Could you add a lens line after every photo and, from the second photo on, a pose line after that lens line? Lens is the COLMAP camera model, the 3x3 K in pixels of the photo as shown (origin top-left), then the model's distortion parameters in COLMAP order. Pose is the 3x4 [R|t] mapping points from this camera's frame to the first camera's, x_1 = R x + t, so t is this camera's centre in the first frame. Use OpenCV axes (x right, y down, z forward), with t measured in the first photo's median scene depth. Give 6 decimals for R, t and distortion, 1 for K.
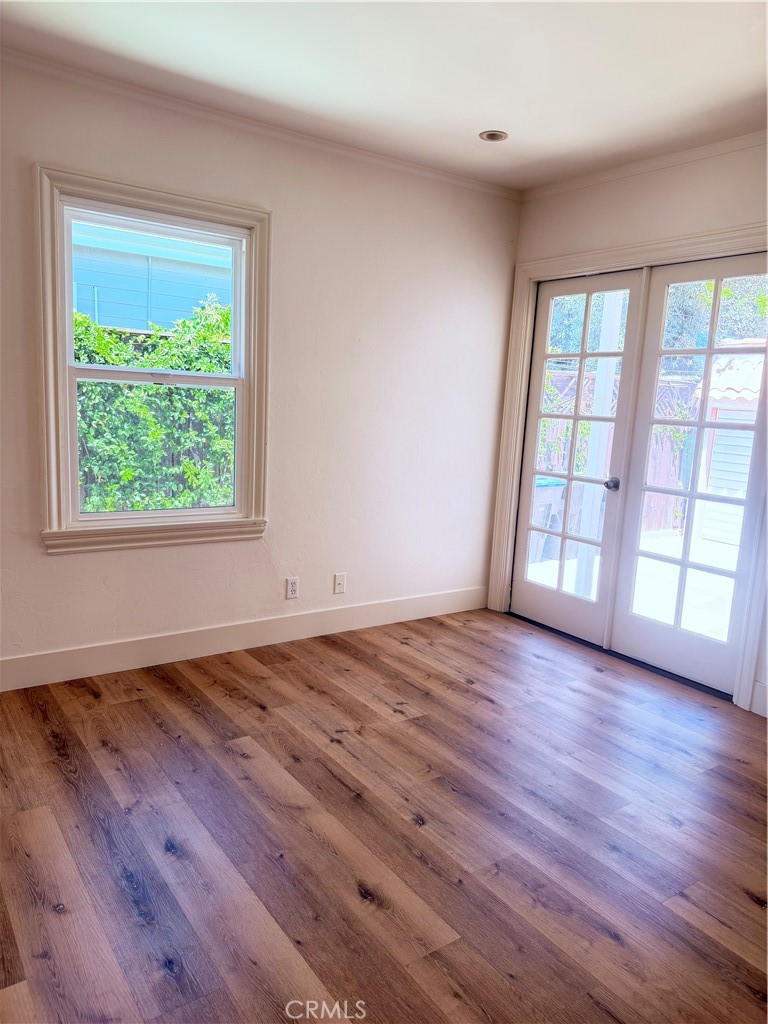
lens RADIAL K [[722.0, 0, 383.7], [0, 722.0, 508.9], [0, 0, 1]] dist [0.044407, -0.057974]
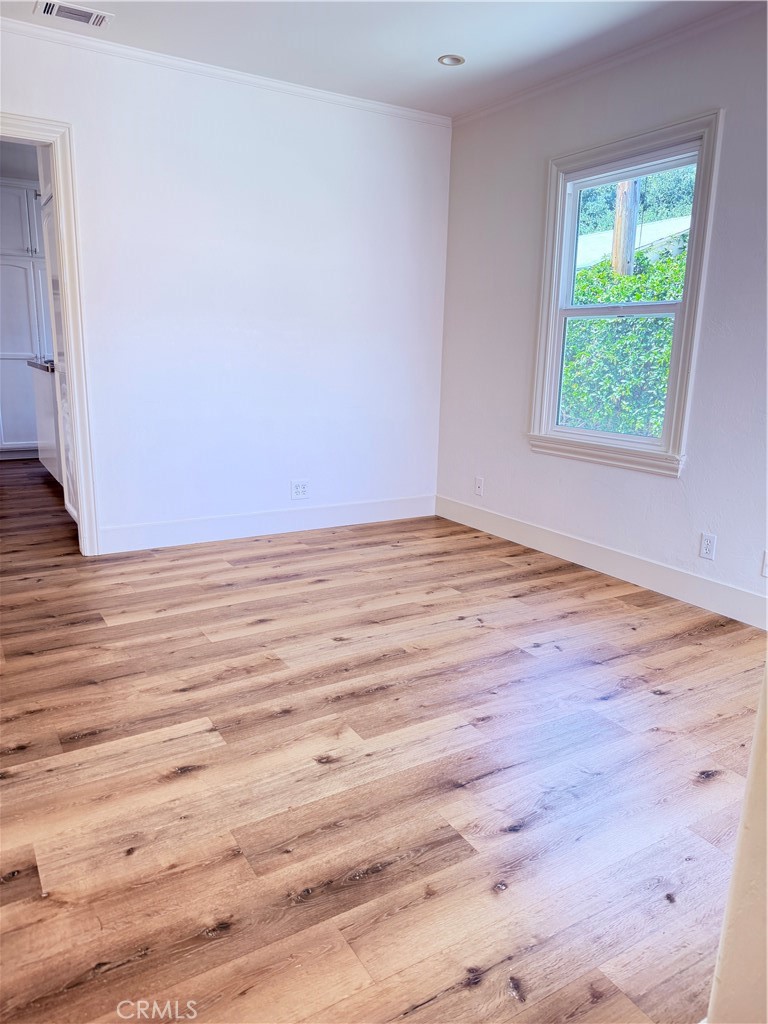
lens RADIAL K [[722.0, 0, 387.3], [0, 722.0, 514.6], [0, 0, 1]] dist [0.044407, -0.057974]
pose [[-0.069245, 0.173549, -0.982388, 0.921028], [-0.180727, 0.966275, 0.183442, -0.021053], [0.981093, 0.190246, -0.035545, 0.804198]]
